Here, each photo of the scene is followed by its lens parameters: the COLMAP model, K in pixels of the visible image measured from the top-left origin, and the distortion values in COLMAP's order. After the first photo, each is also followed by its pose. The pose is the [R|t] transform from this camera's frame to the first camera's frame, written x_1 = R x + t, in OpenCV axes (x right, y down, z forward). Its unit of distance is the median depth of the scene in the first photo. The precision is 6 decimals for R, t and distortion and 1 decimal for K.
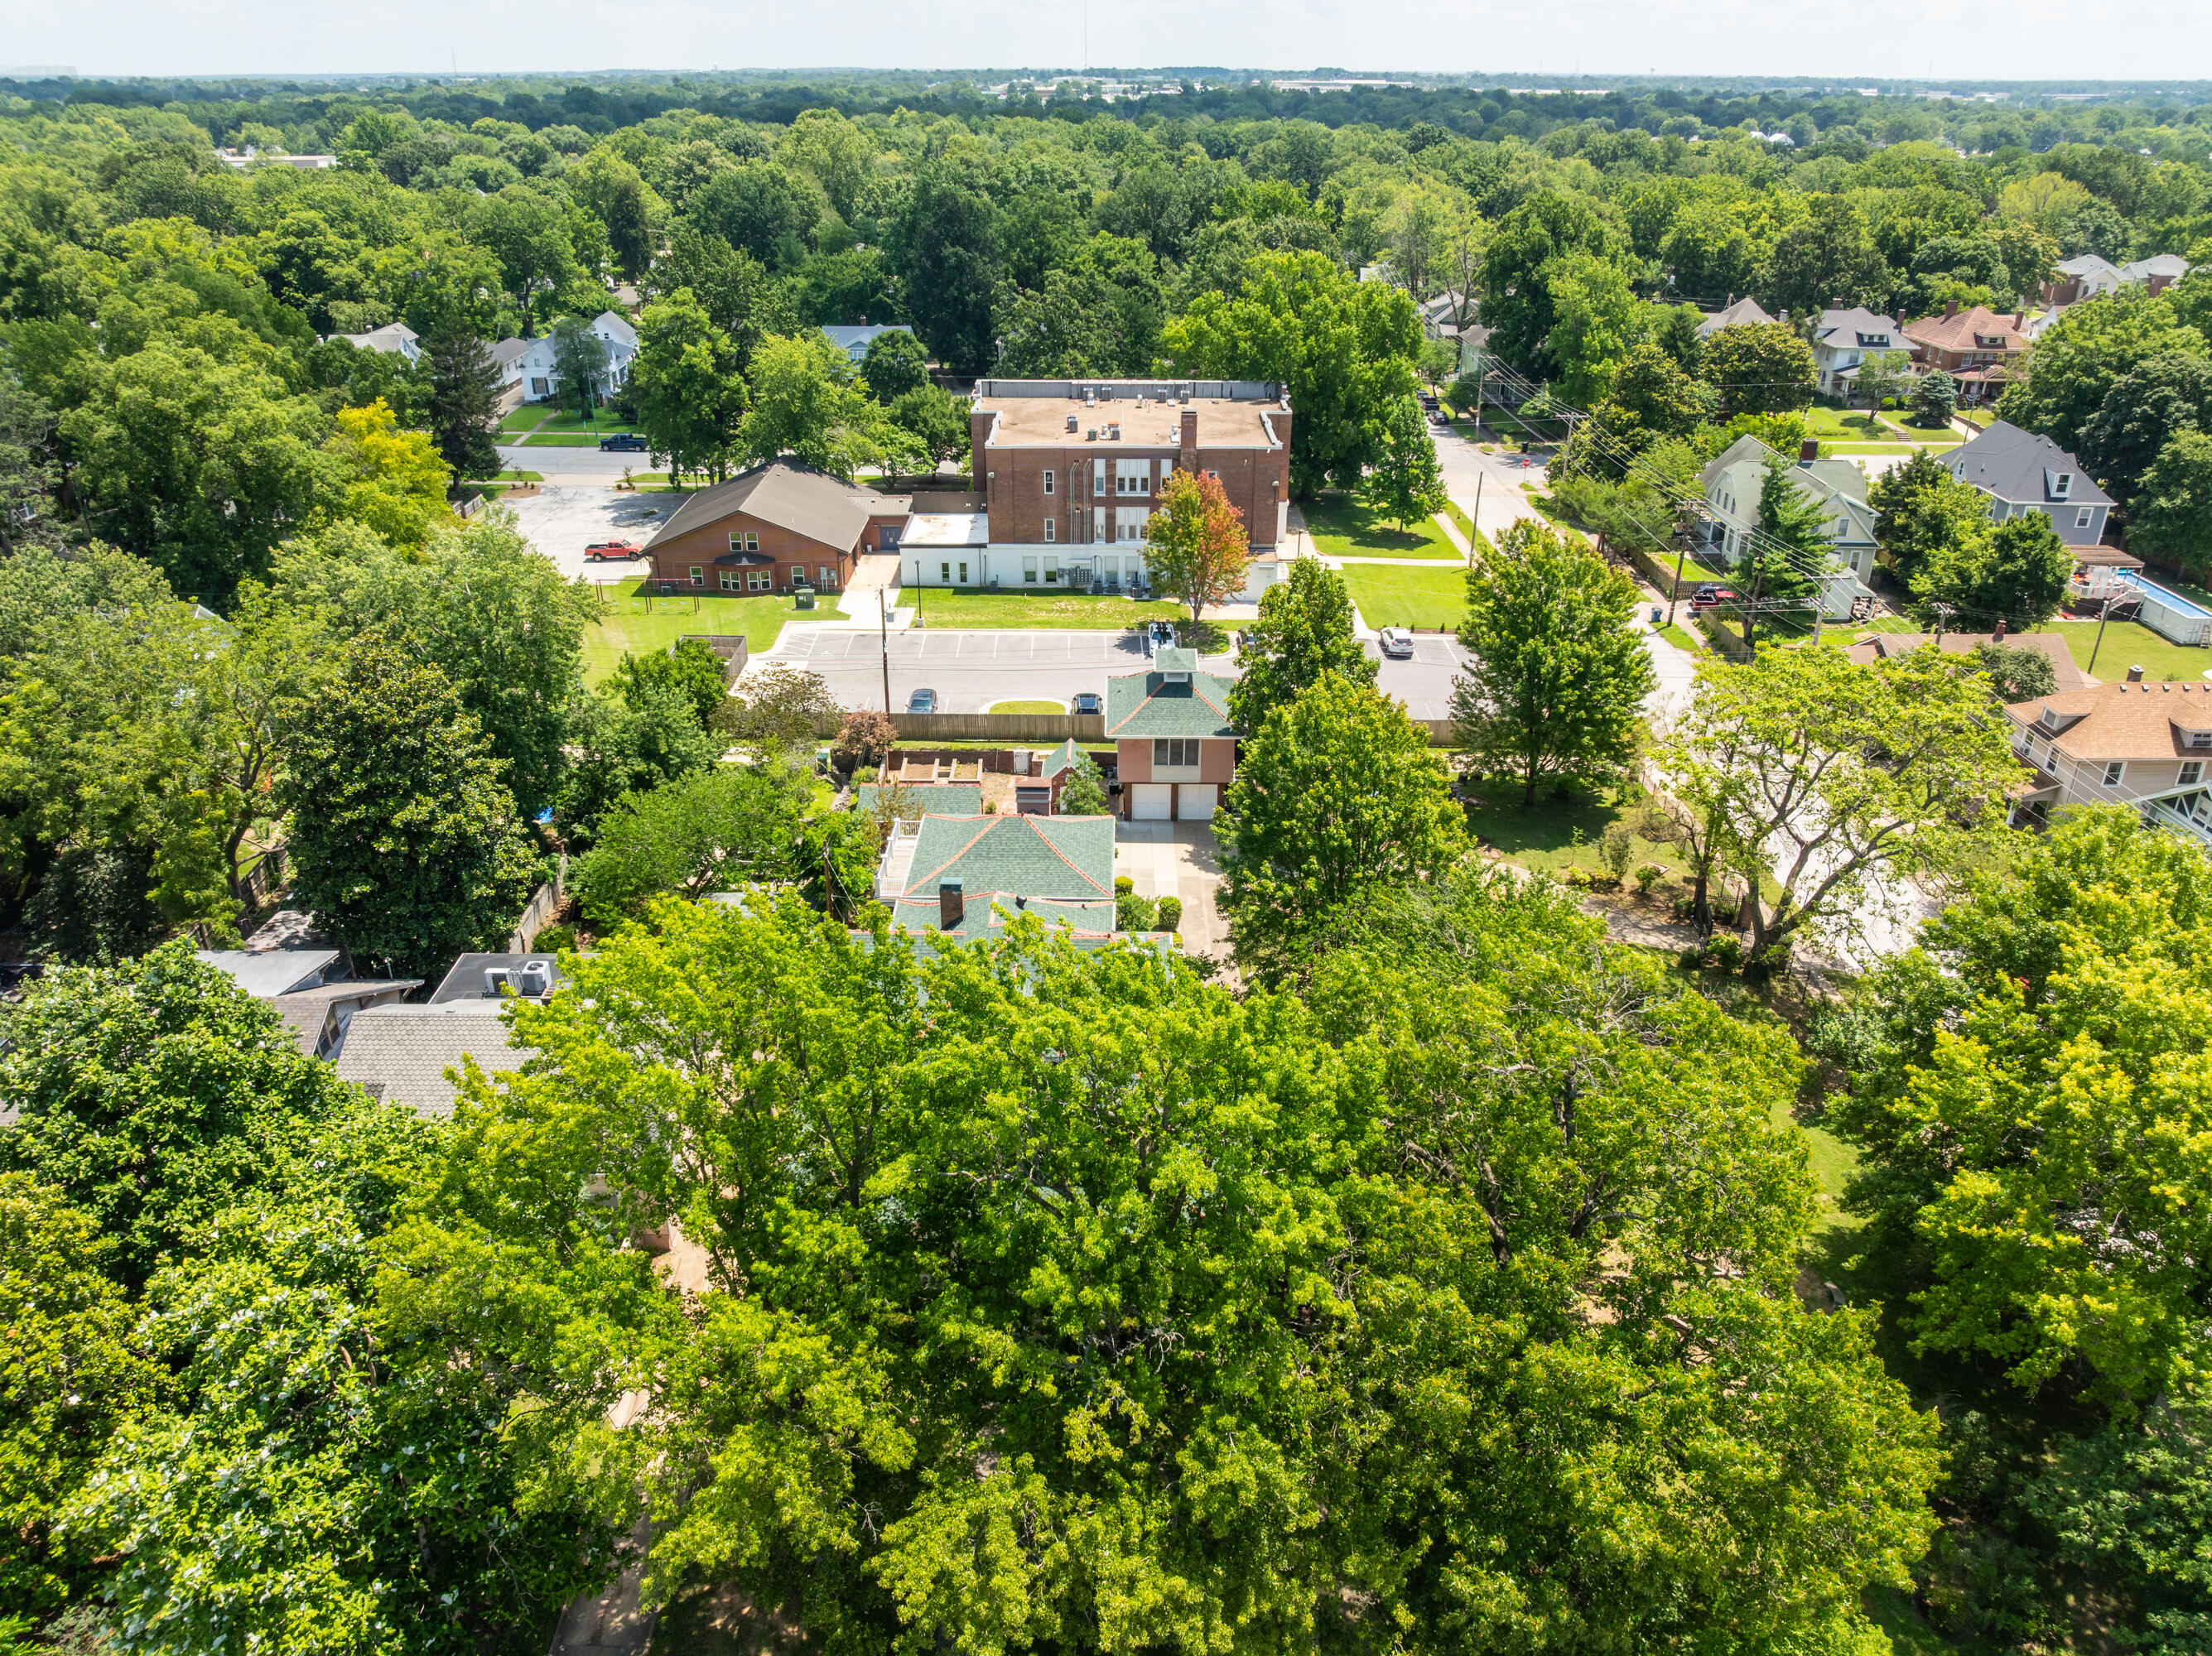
lens RADIAL K [[1555.0, 0, 1106.0], [0, 1555.0, 828.0], [0, 0, 1]] dist [-0.055070, -0.005775]
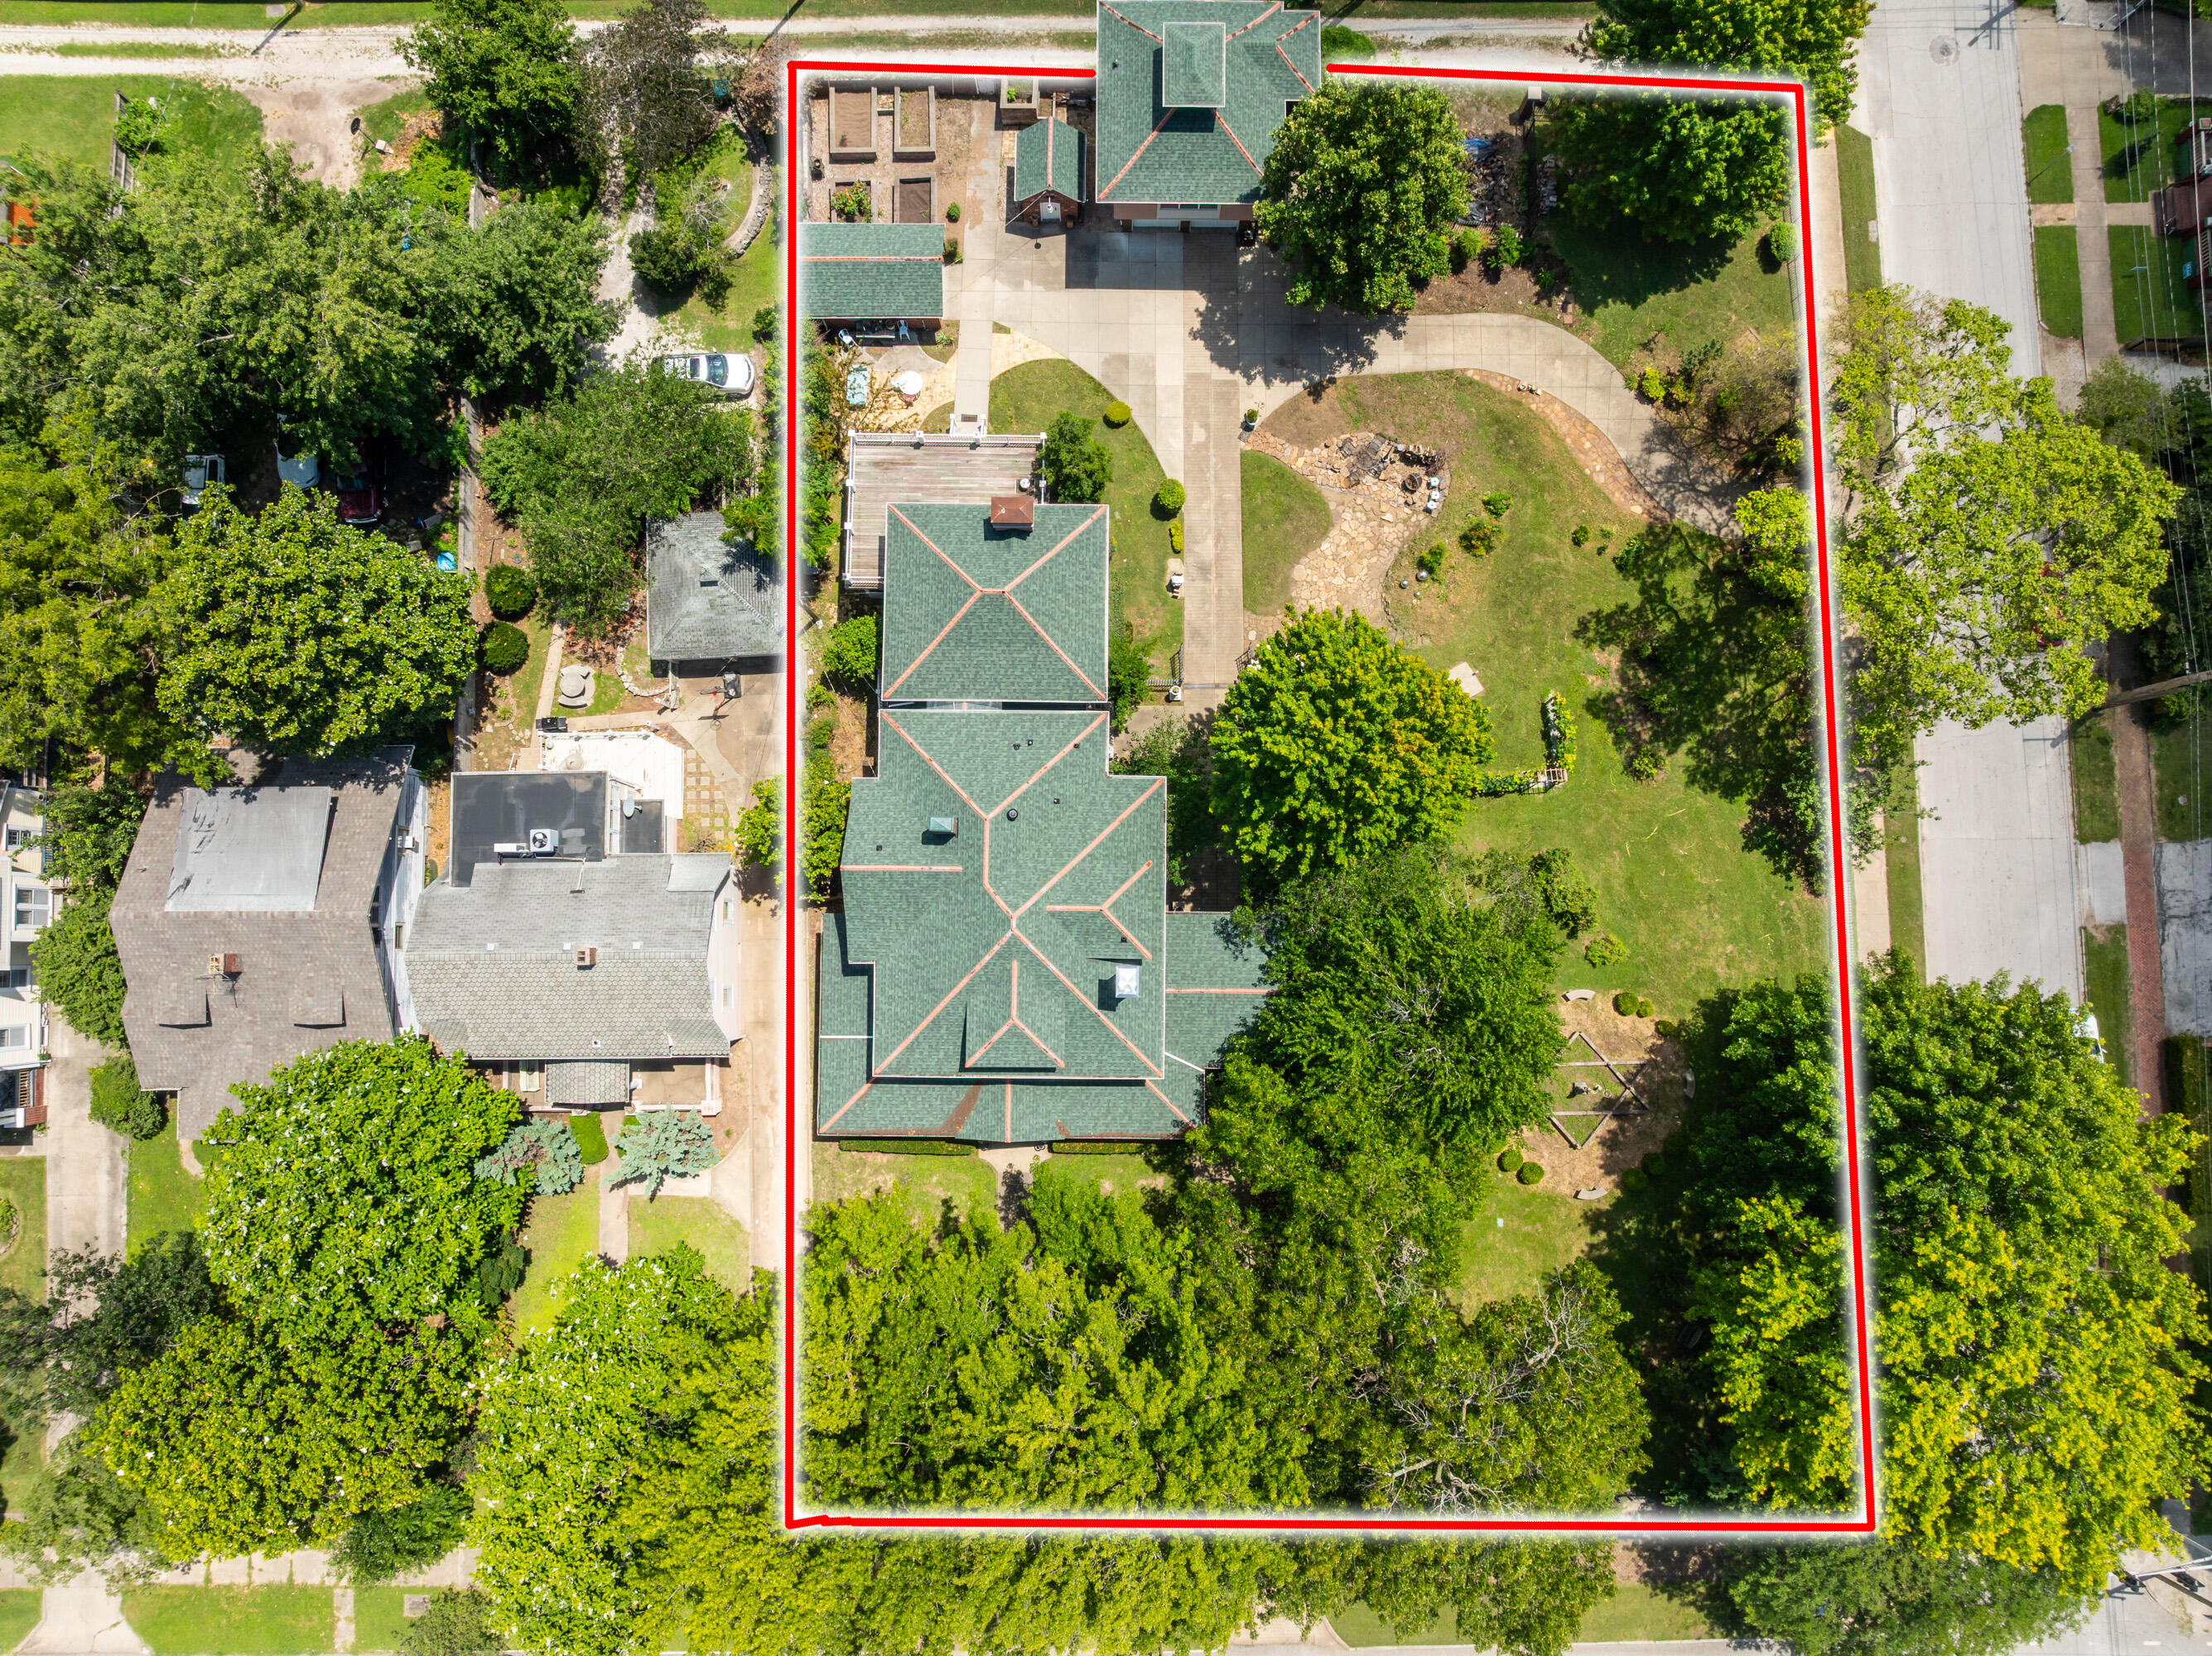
lens RADIAL K [[1573.7, 0, 1106.0], [0, 1573.7, 828.0], [0, 0, 1]] dist [0.007733, -0.141166]
pose [[0.999949, -0.006212, -0.007941, 0.007734], [0.009985, 0.501303, 0.865214, -0.522768], [-0.001394, -0.865250, 0.501339, 0.311295]]
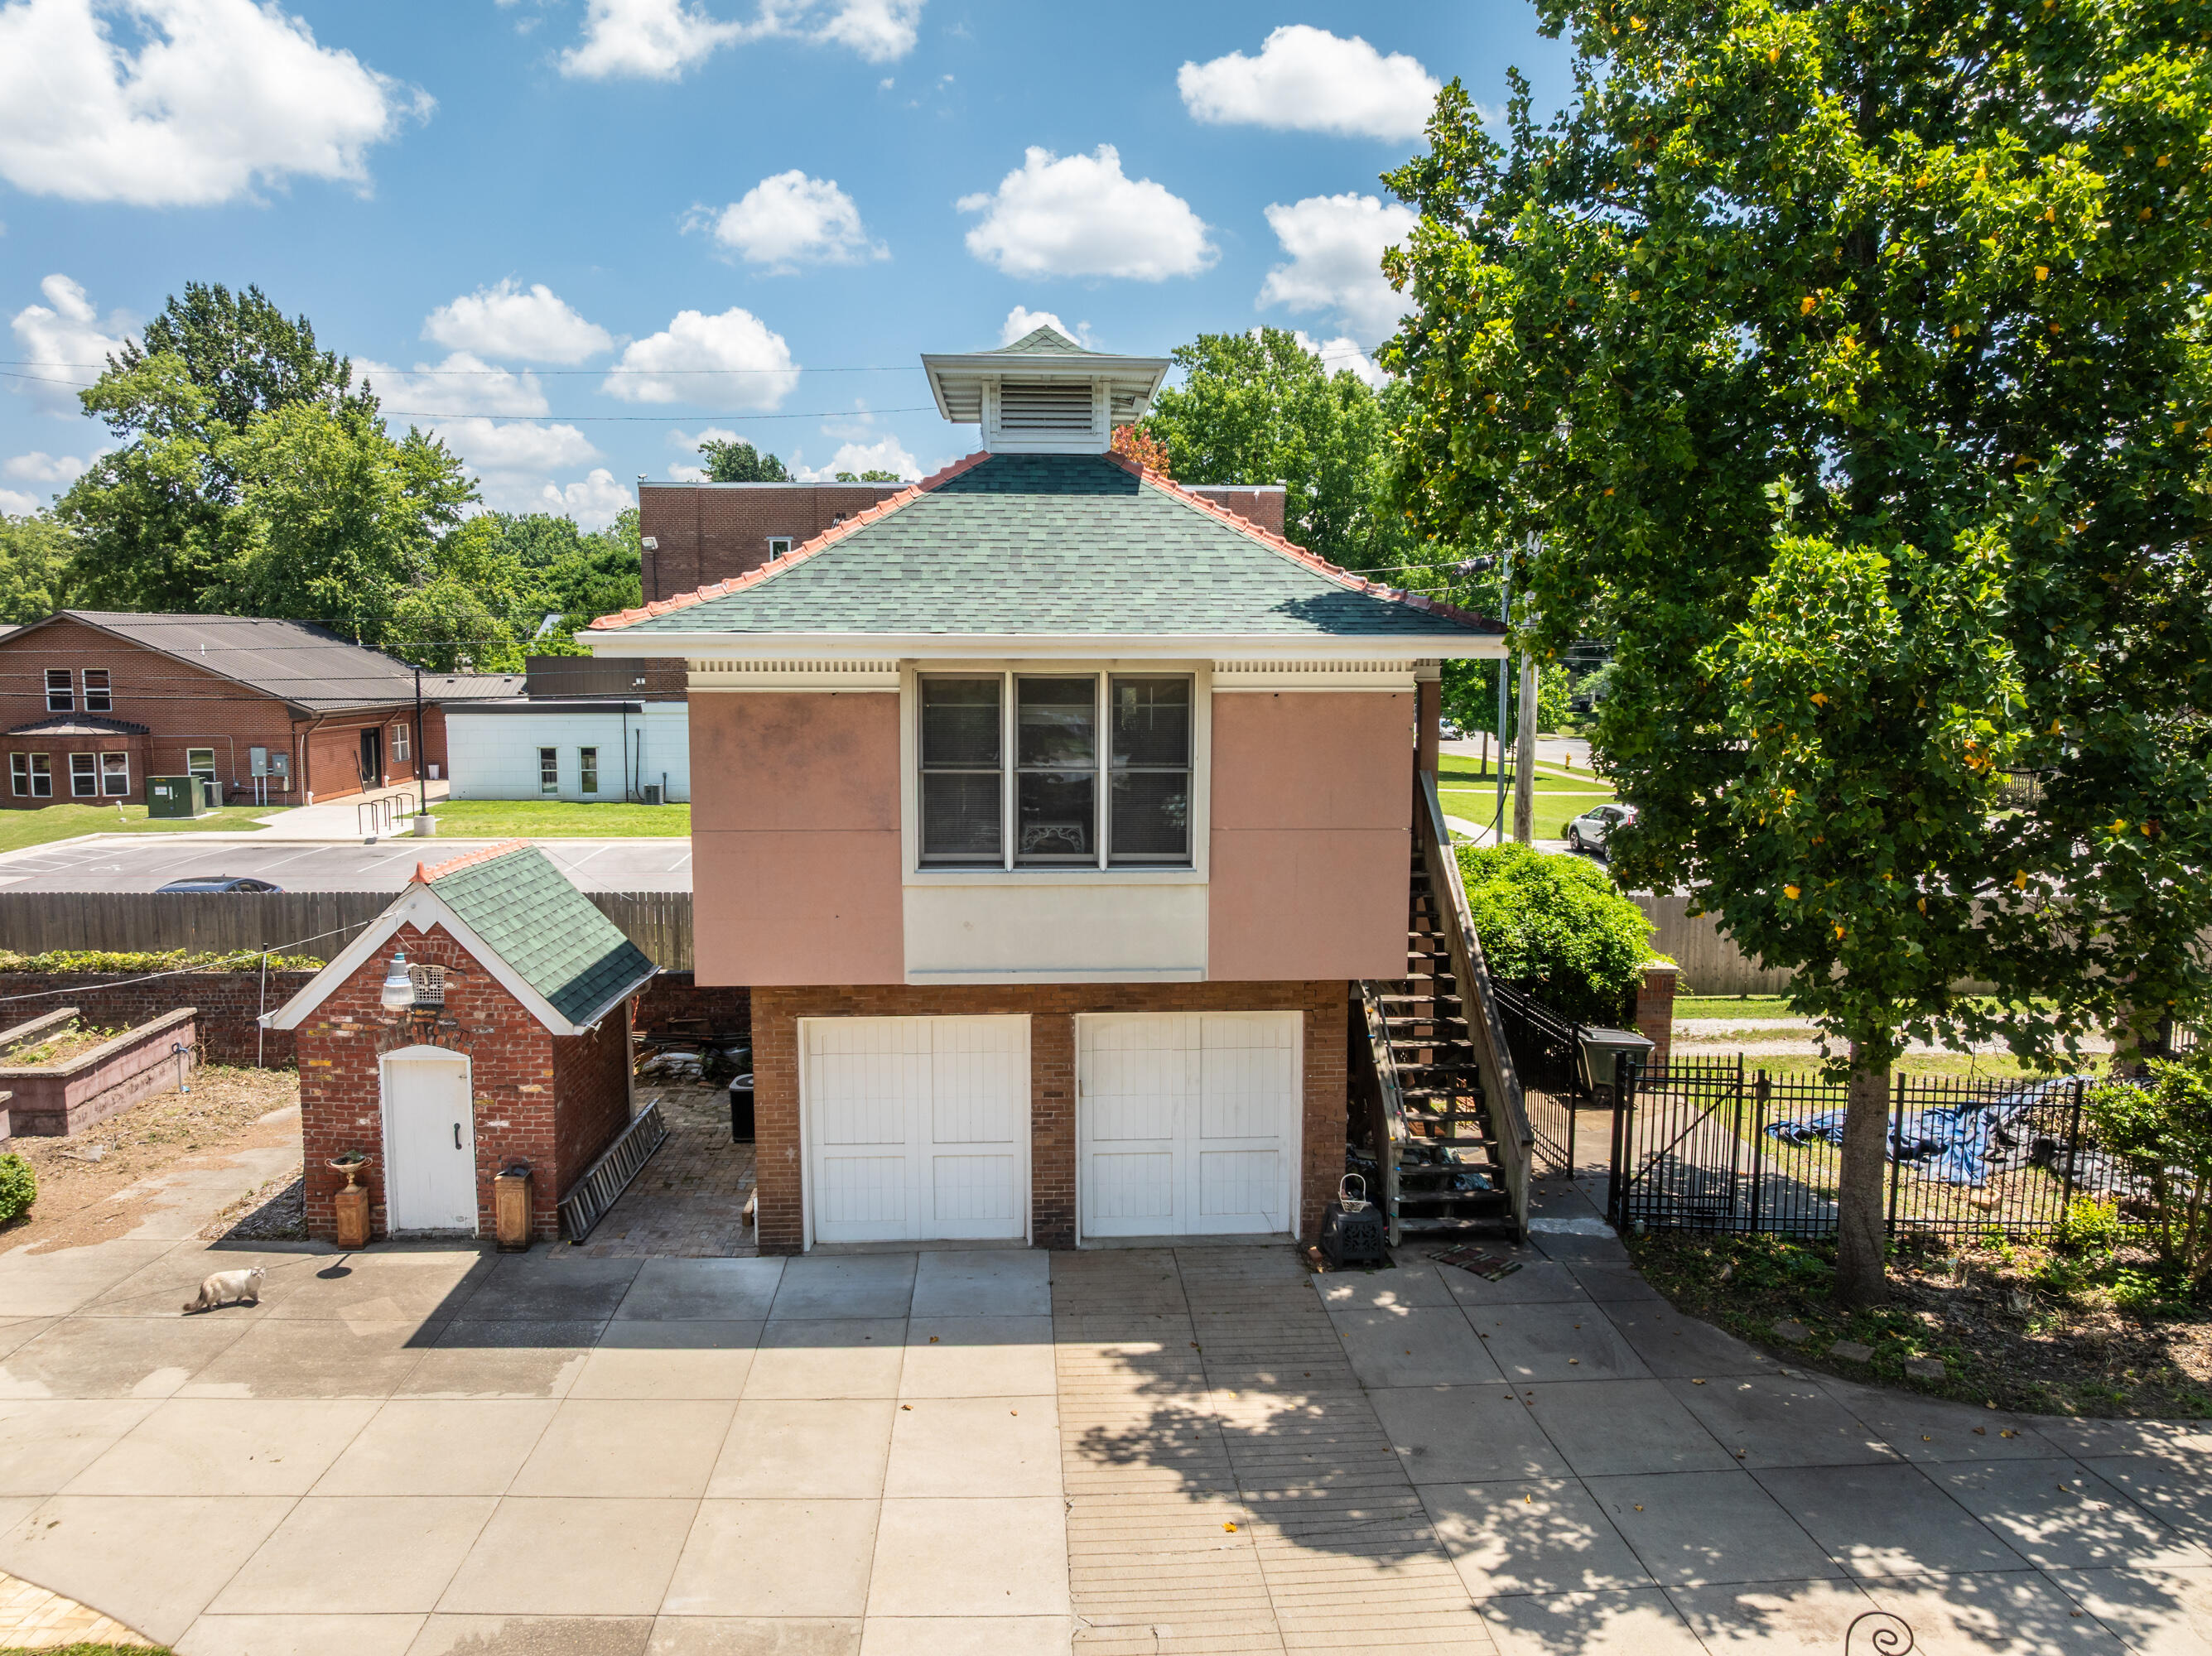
lens RADIAL K [[1555.0, 0, 1106.0], [0, 1555.0, 828.0], [0, 0, 1]] dist [-0.055070, -0.005775]
pose [[0.997757, -0.001350, 0.066929, 0.036442], [0.024087, 0.940076, -0.340112, 0.008929], [-0.062459, 0.340961, 0.938000, 0.779903]]
